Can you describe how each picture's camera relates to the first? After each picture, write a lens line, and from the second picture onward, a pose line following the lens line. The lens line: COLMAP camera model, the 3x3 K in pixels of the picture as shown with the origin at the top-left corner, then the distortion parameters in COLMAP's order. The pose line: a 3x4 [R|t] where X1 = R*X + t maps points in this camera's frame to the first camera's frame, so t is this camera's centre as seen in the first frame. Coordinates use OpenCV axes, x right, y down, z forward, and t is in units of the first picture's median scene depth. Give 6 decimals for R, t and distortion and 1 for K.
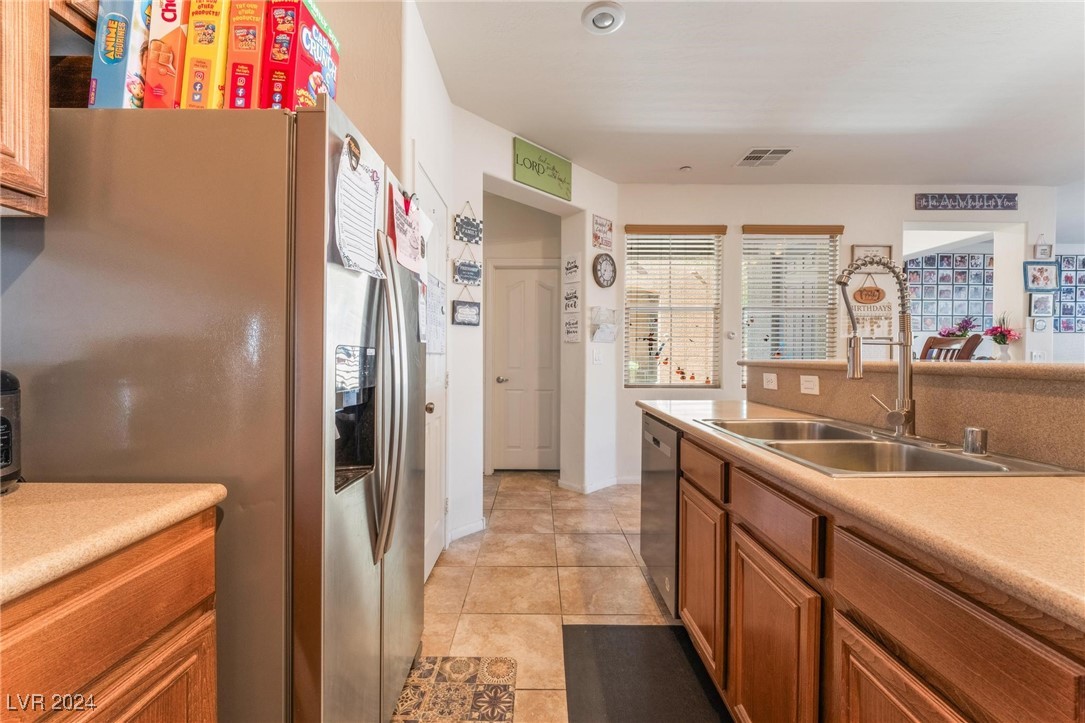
lens RADIAL K [[438.7, 0, 538.5], [0, 438.7, 357.4], [0, 0, 1]] dist [0.002075, 0.000163]
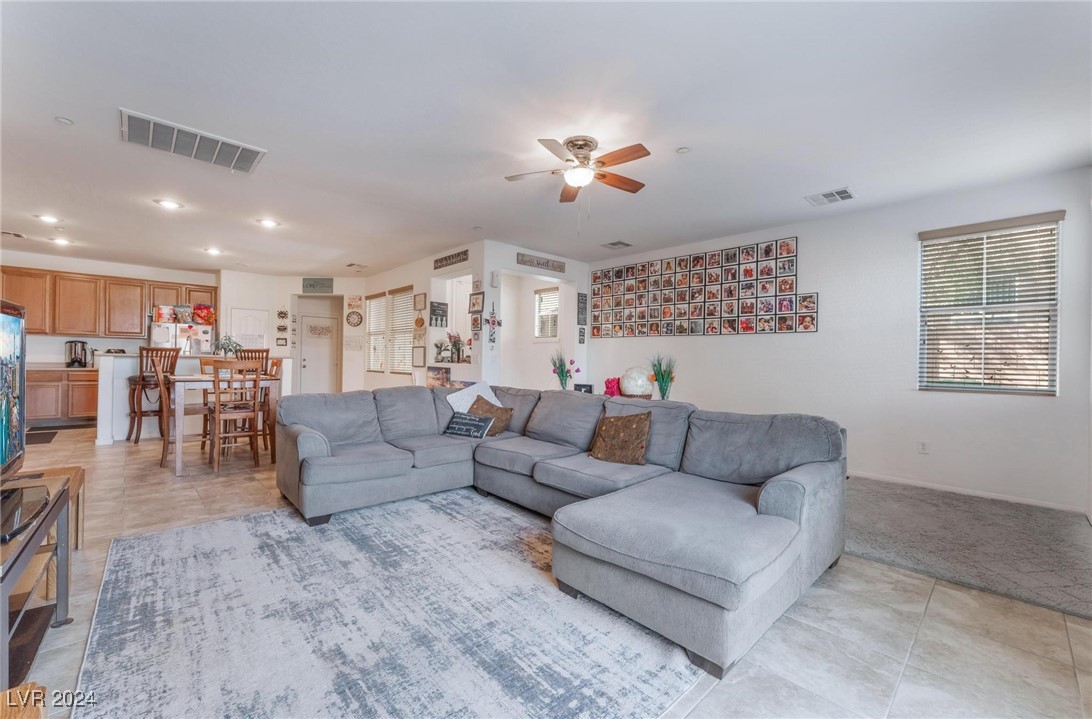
lens RADIAL K [[432.3, 0, 546.4], [0, 432.3, 360.5], [0, 0, 1]] dist [0.000303, 0.000003]
pose [[0.683632, 0.008070, -0.729782, 1.563506], [-0.017162, 0.999840, -0.005020, 0.007588], [0.729625, 0.015956, 0.683661, 0.125661]]
